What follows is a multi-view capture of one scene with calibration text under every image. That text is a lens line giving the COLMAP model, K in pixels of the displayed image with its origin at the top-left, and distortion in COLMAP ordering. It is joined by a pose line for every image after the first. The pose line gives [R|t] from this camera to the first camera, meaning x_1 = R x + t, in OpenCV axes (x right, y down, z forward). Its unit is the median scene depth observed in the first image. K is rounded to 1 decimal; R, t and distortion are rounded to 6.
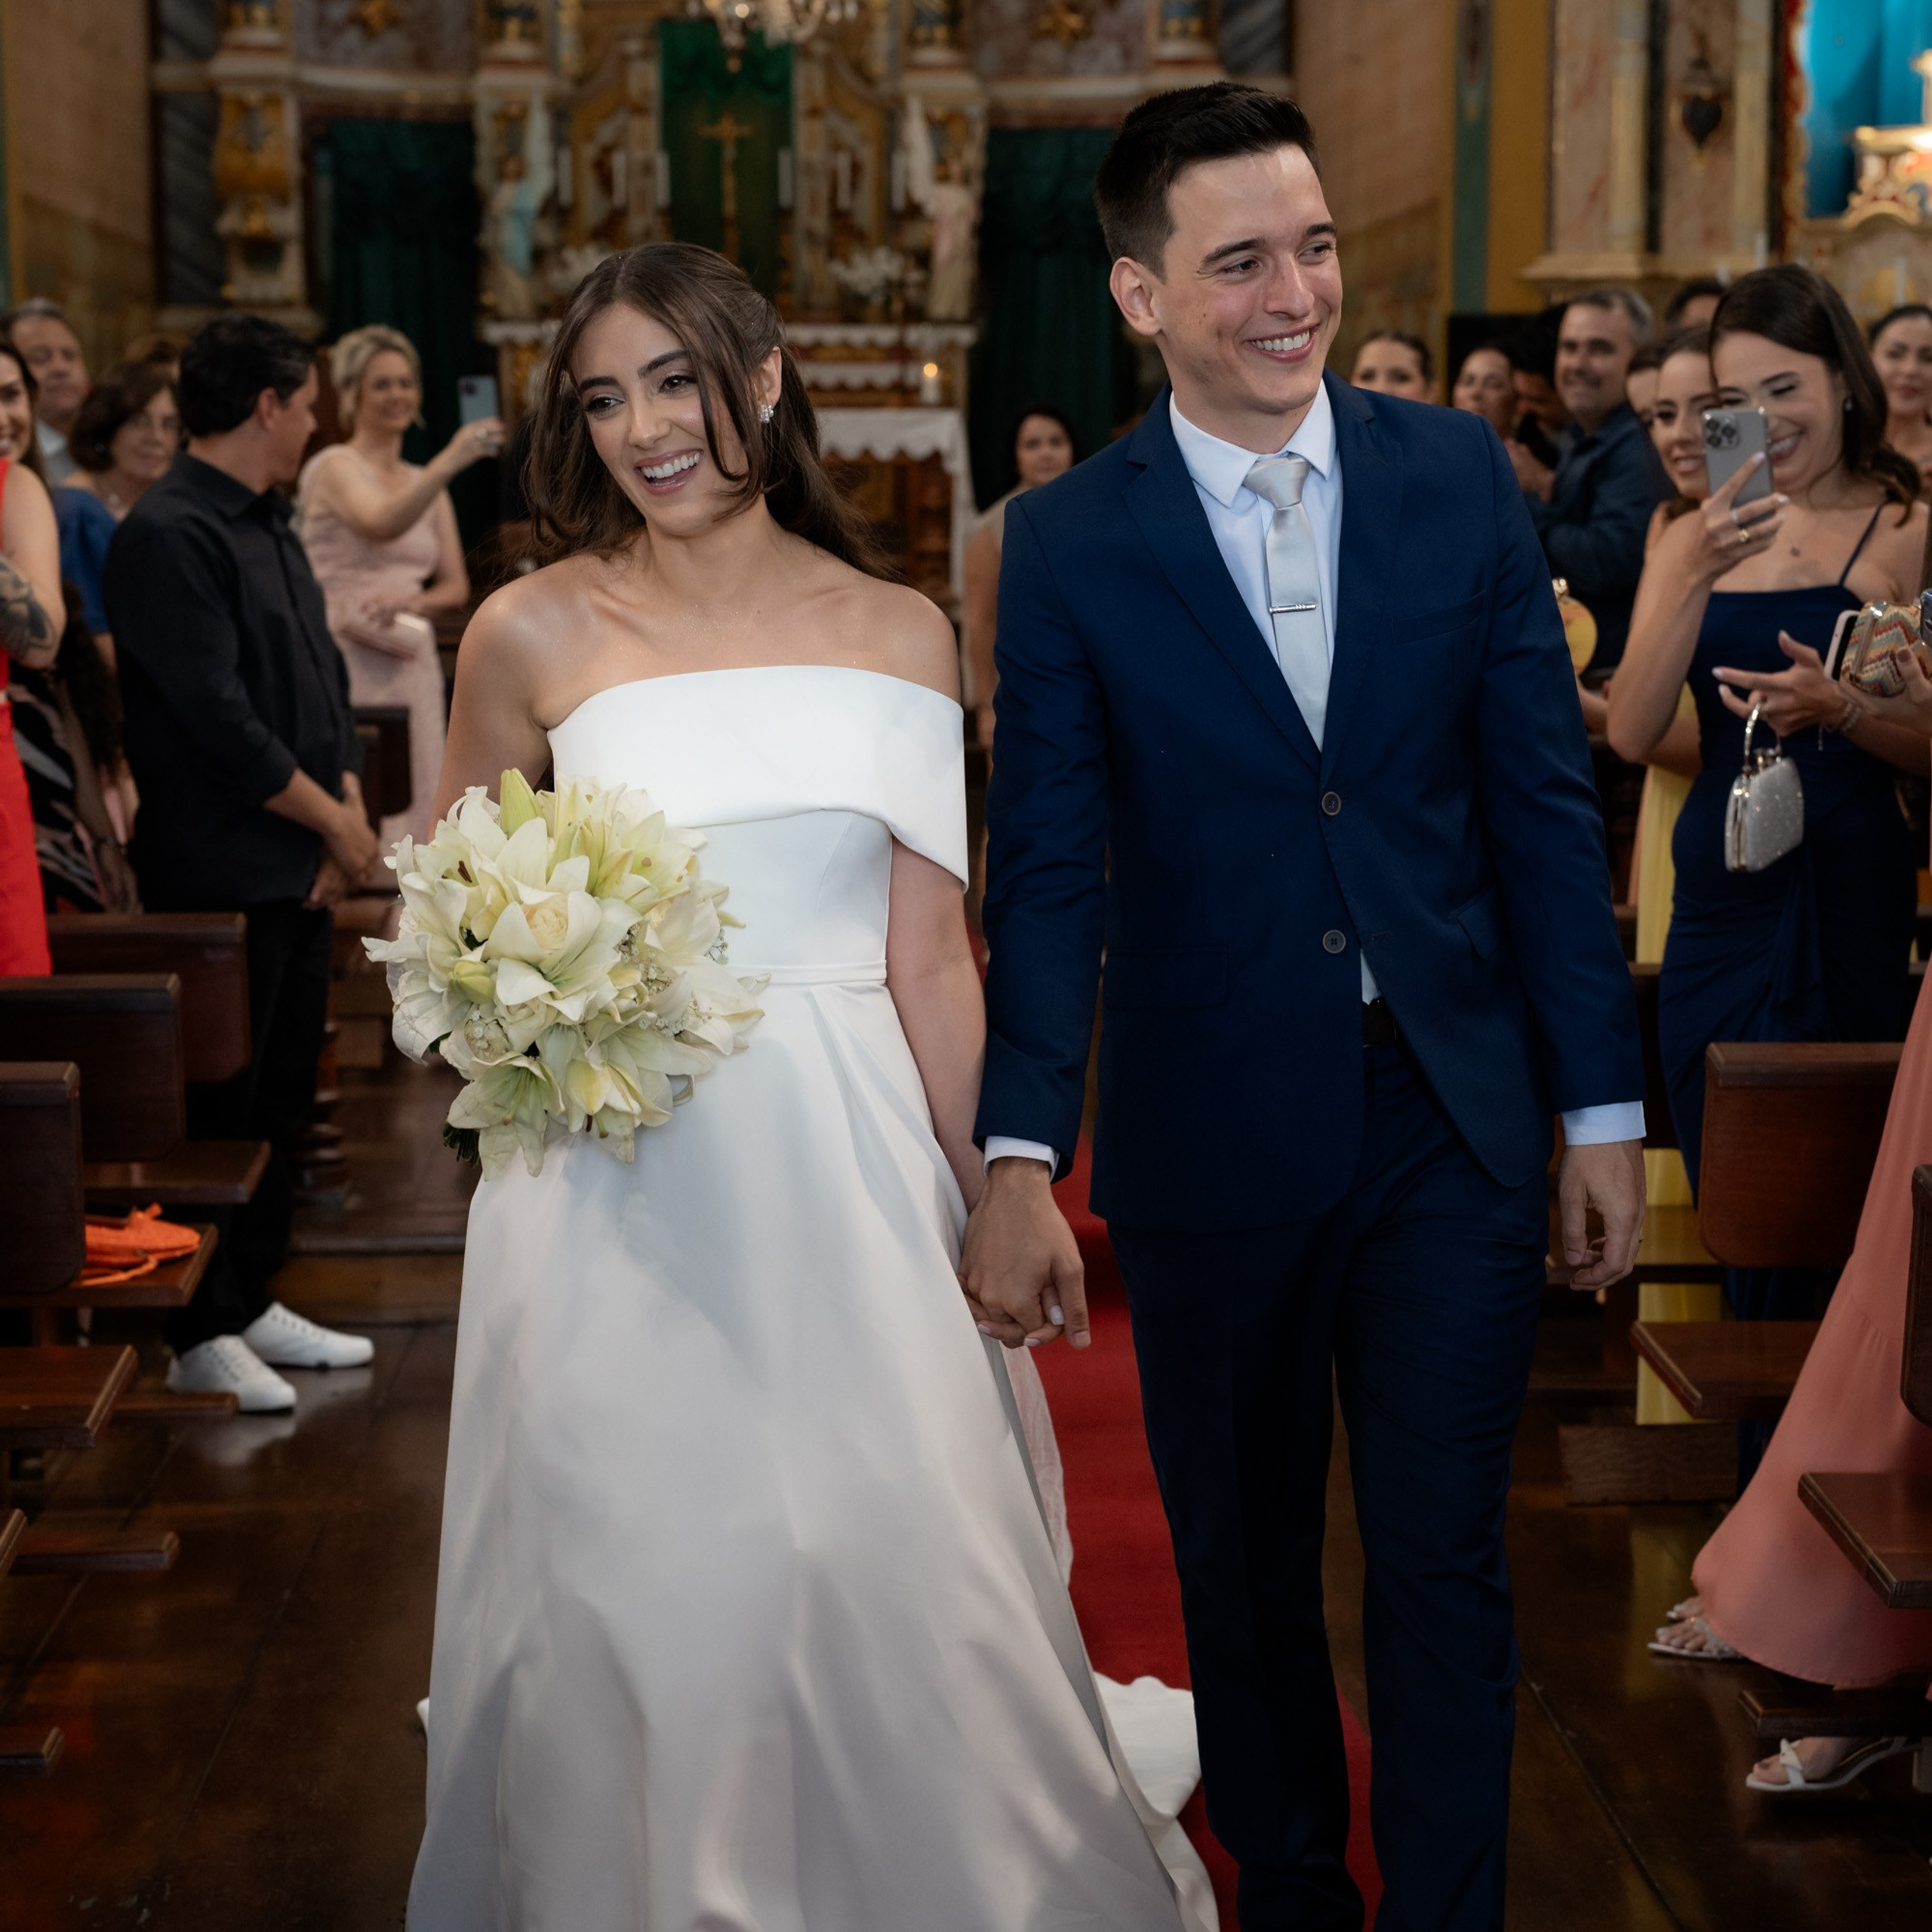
lens RADIAL K [[4364.1, 0, 962.7], [0, 4364.1, 973.0], [0, 0, 1]] dist [0.129368, 0.000000]
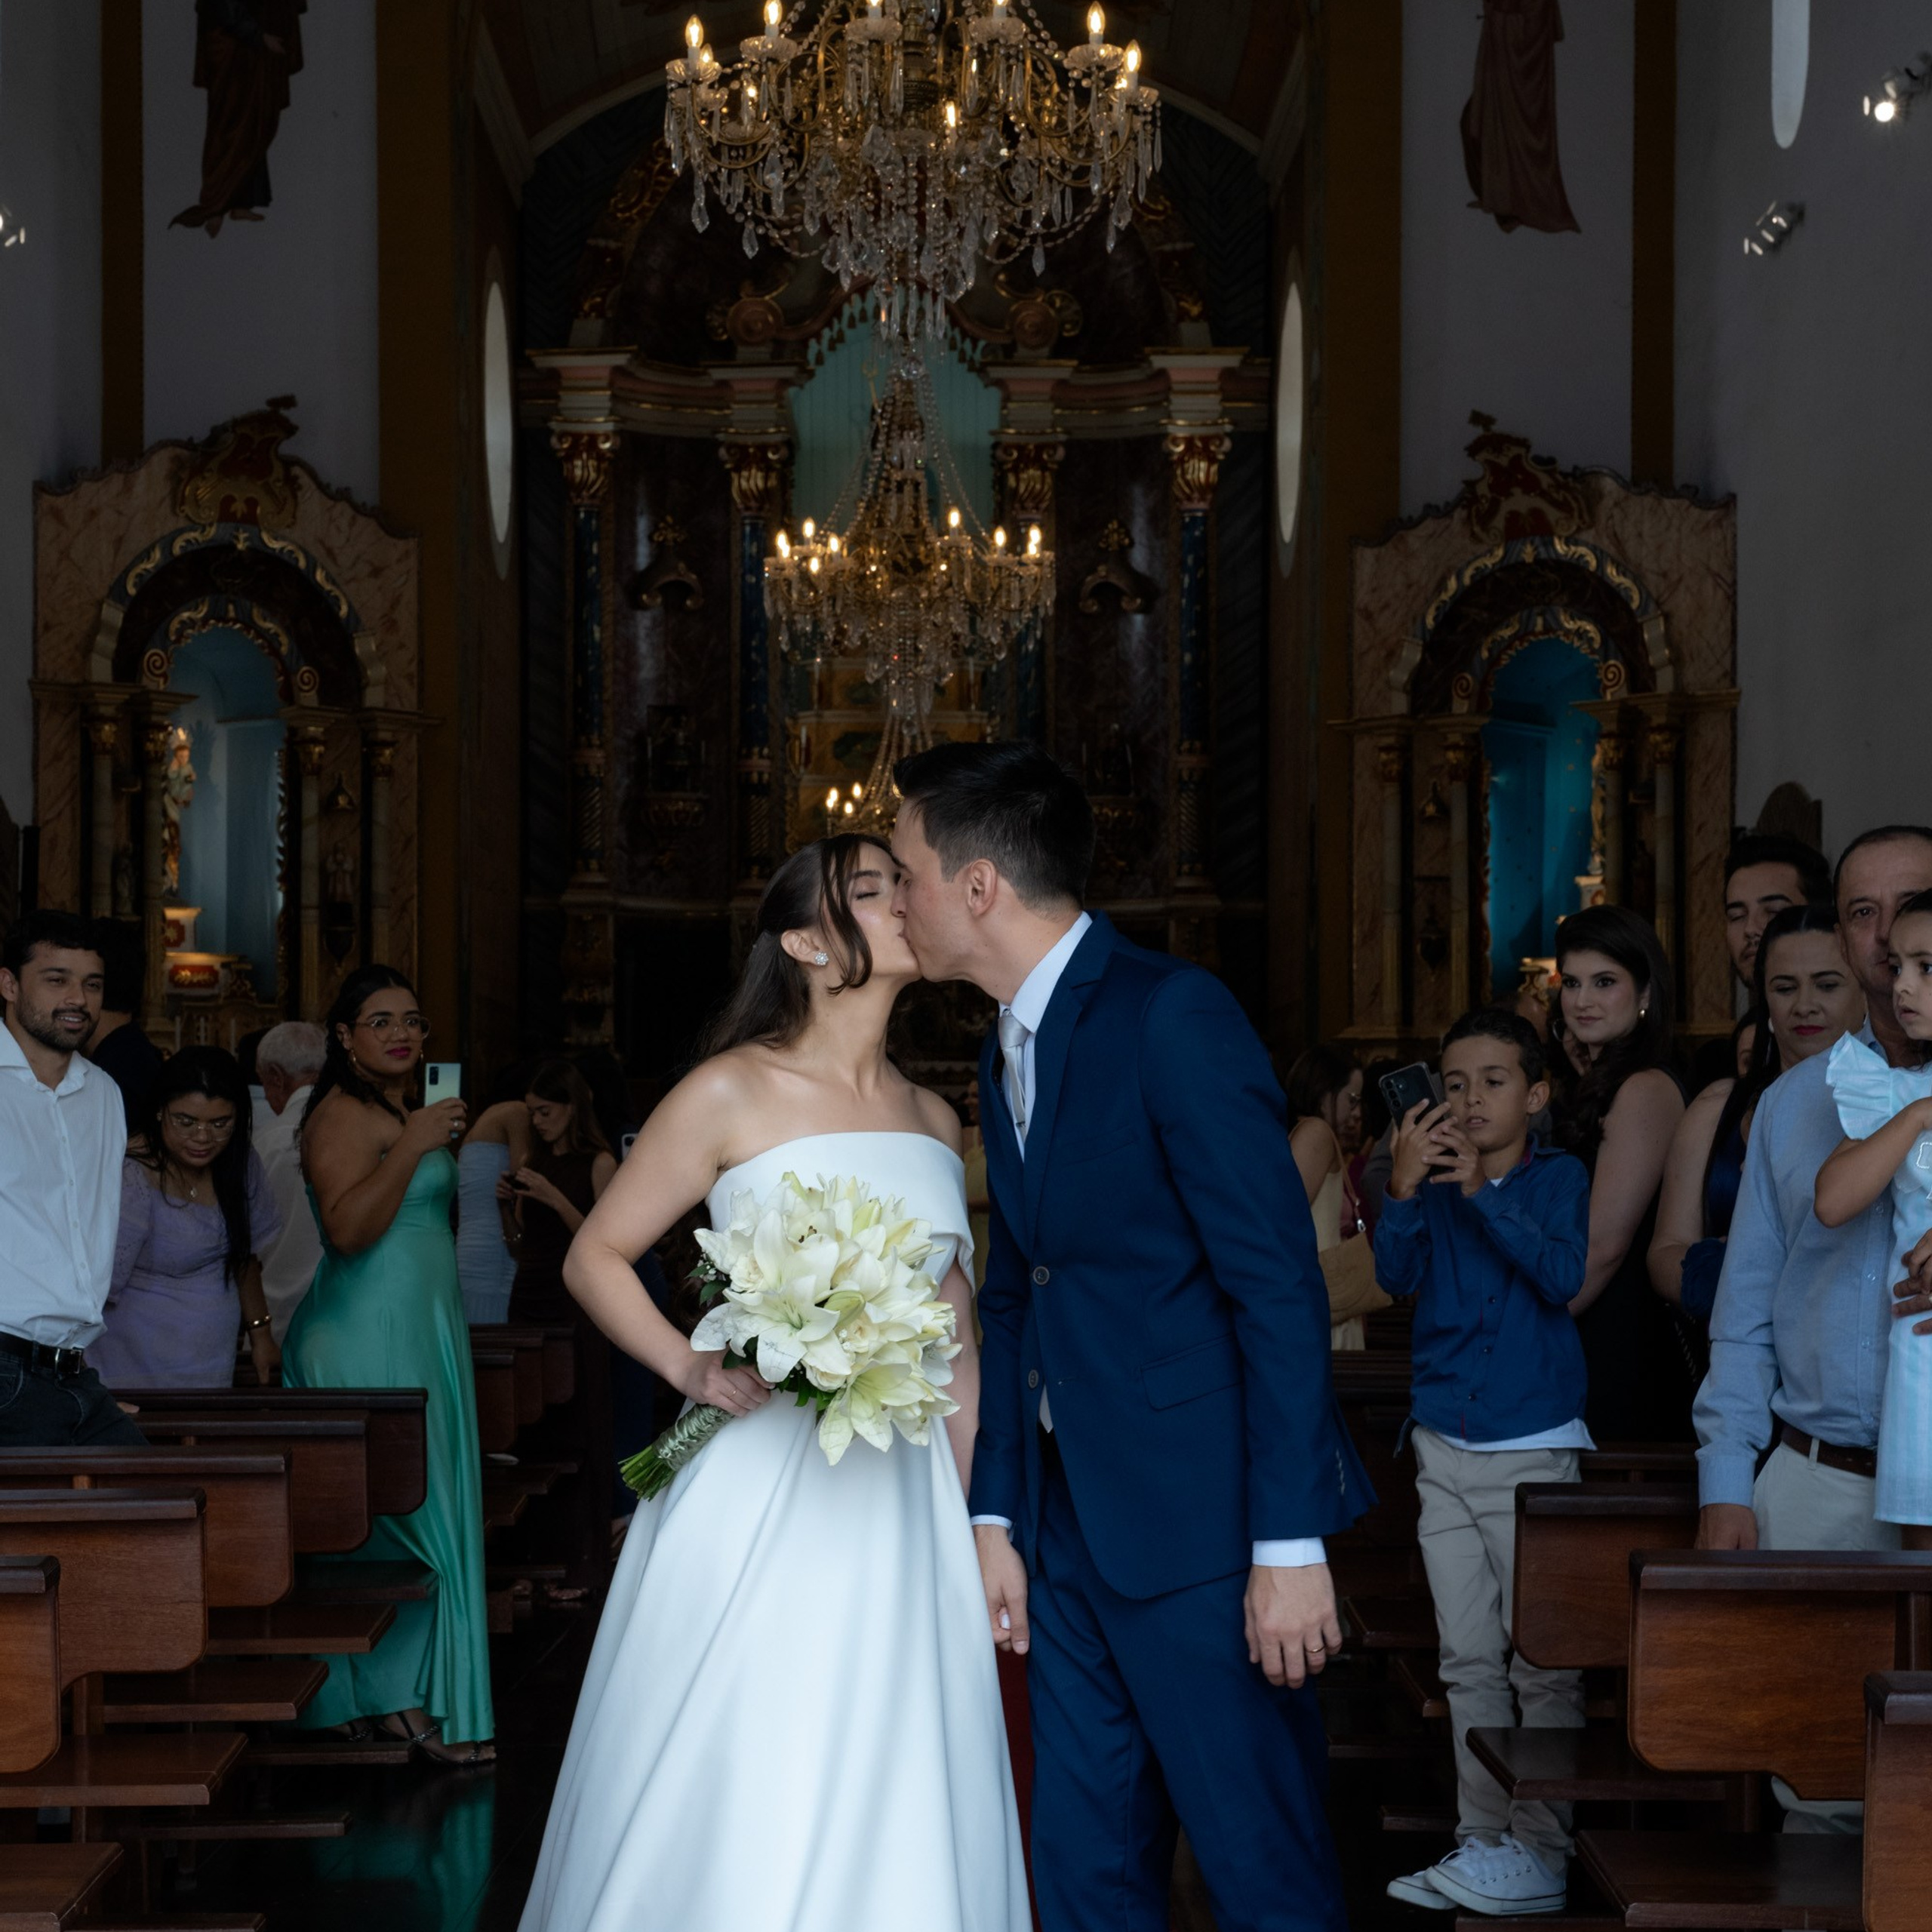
lens RADIAL K [[4364.1, 0, 966.9], [0, 4364.1, 970.5], [0, 0, 1]] dist [0.129368, 0.000000]
pose [[0.998223, 0.002266, -0.059539, 0.063788], [-0.011760, 0.987111, -0.159606, 0.063807], [0.058410, 0.160023, 0.985384, -0.503719]]
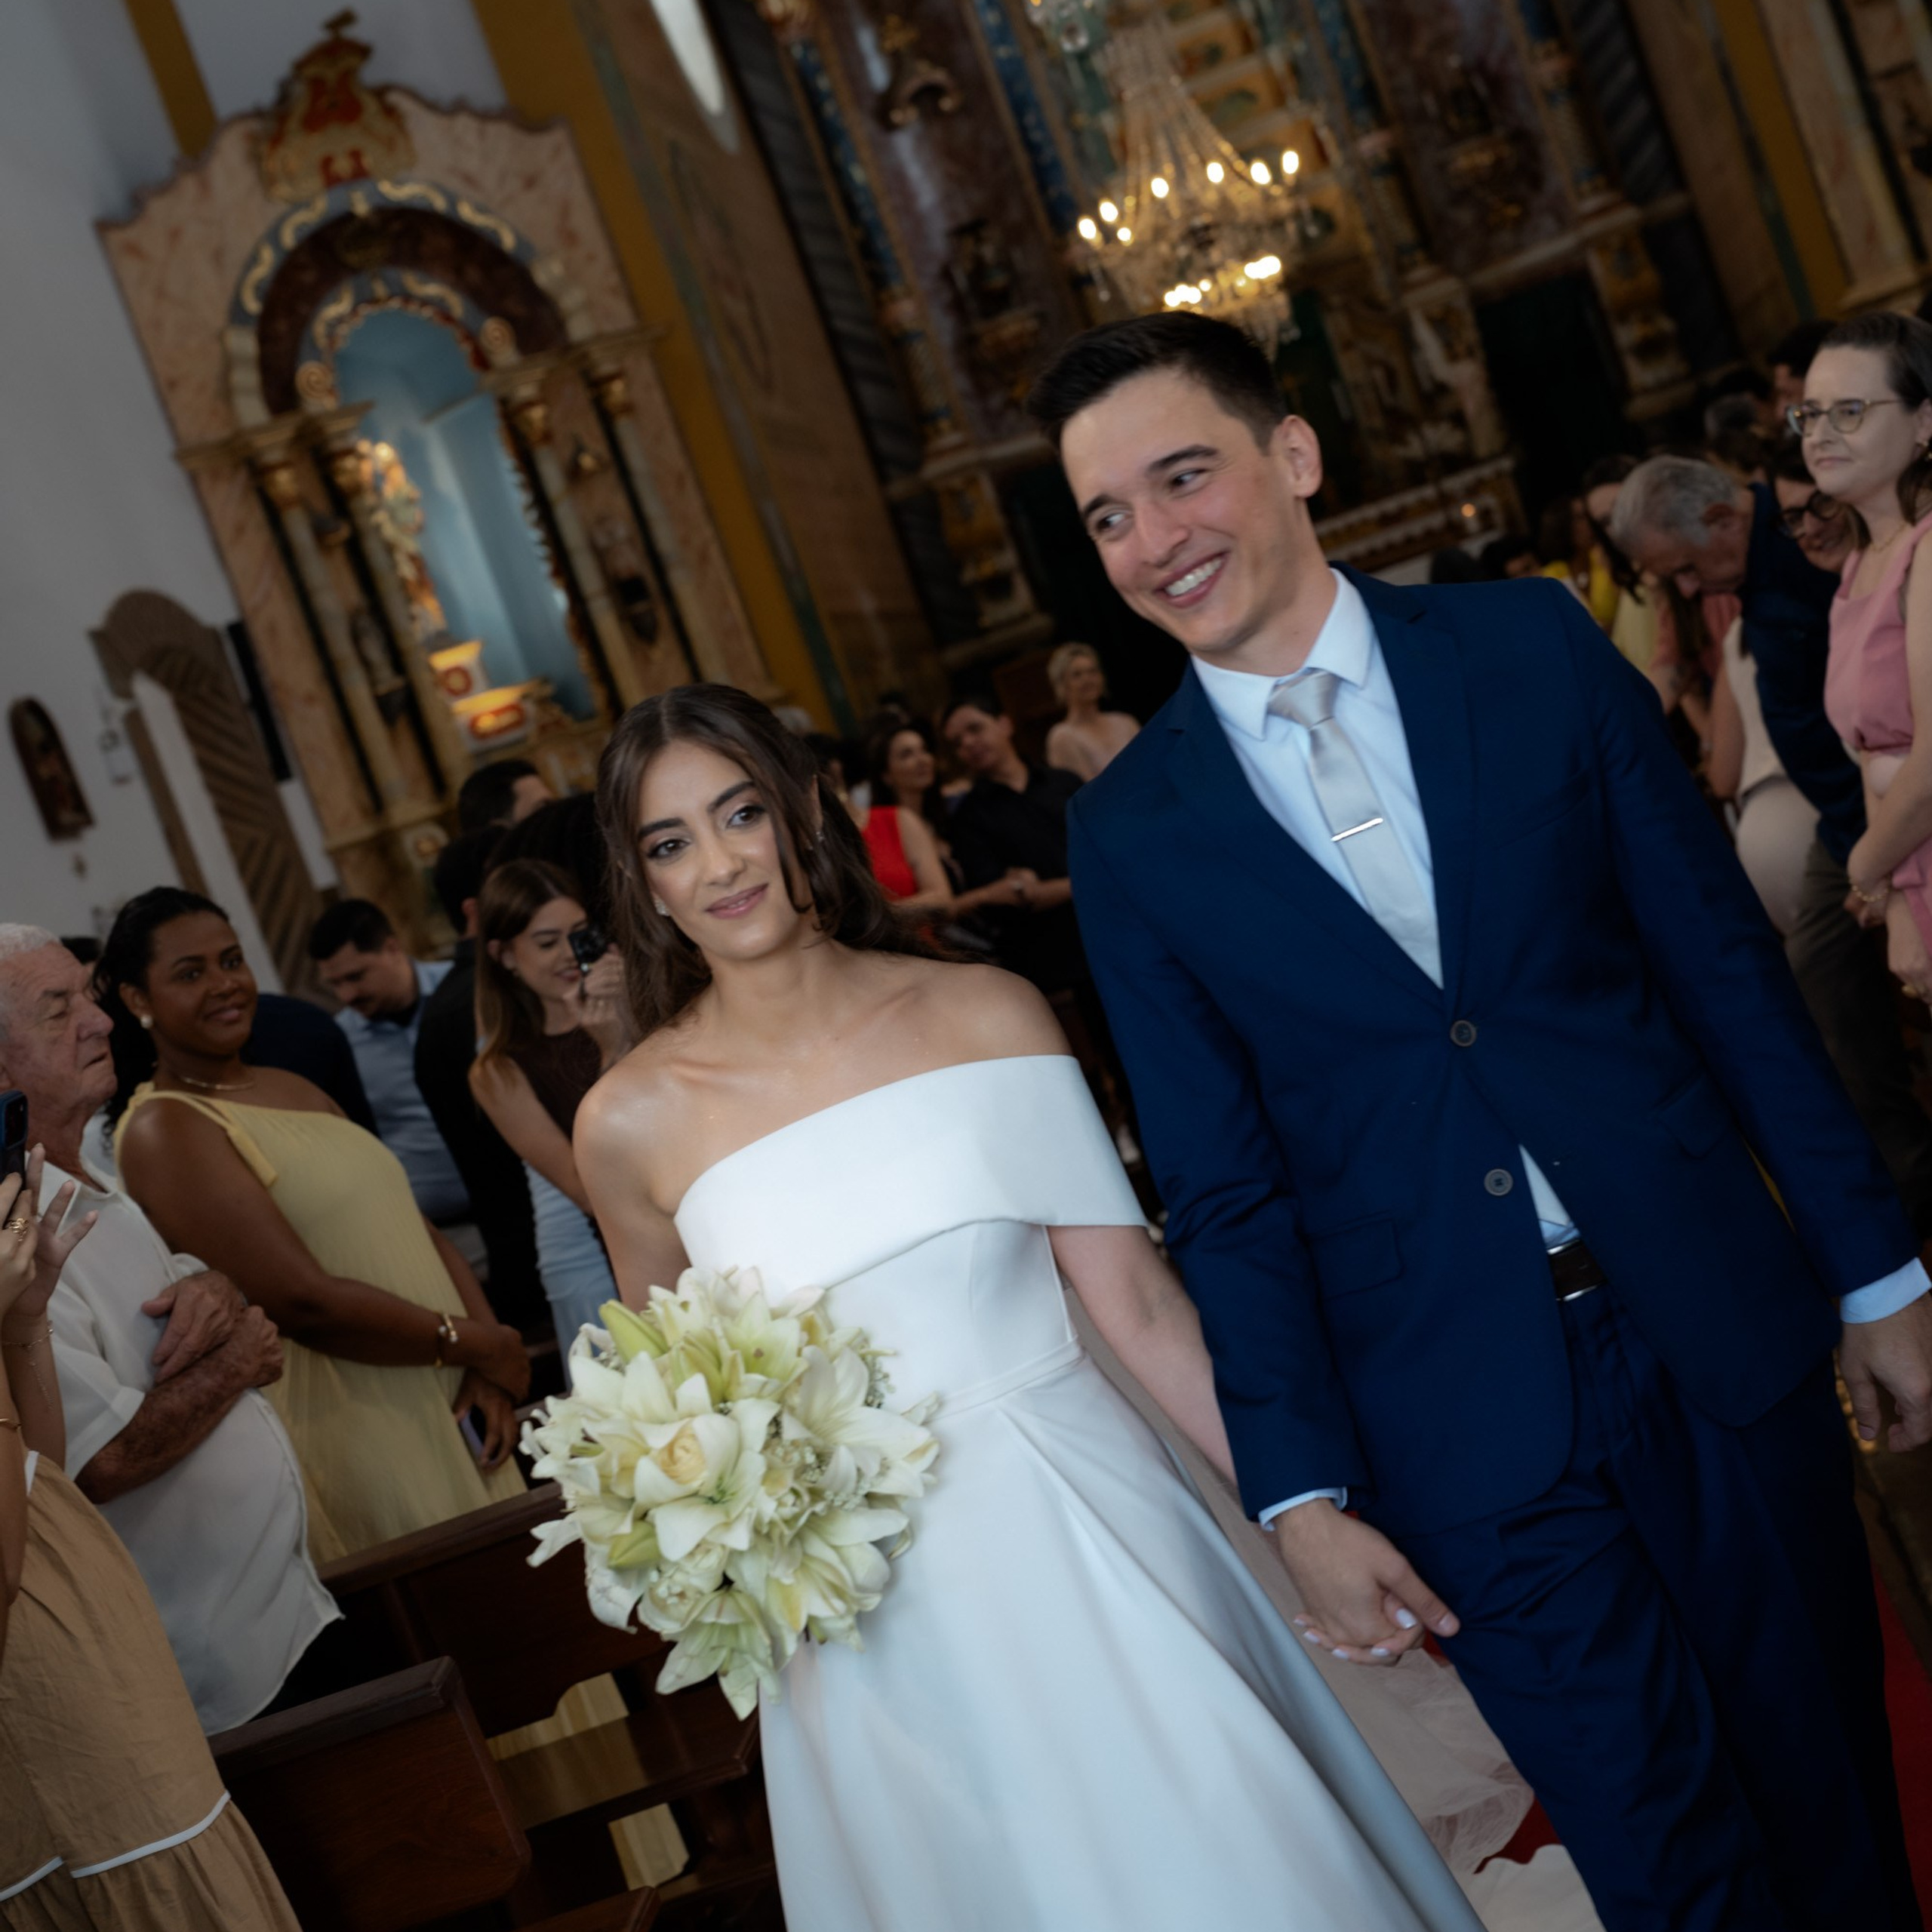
lens RADIAL K [[4364.1, 0, 962.2], [0, 4364.1, 959.0], [0, 0, 1]] dist [0.129368, 0.000000]
pose [[0.926494, -0.321780, -0.195106, 0.058545], [0.314009, 0.946806, -0.070400, 0.038376], [0.207380, 0.003960, 0.978252, -0.334547]]
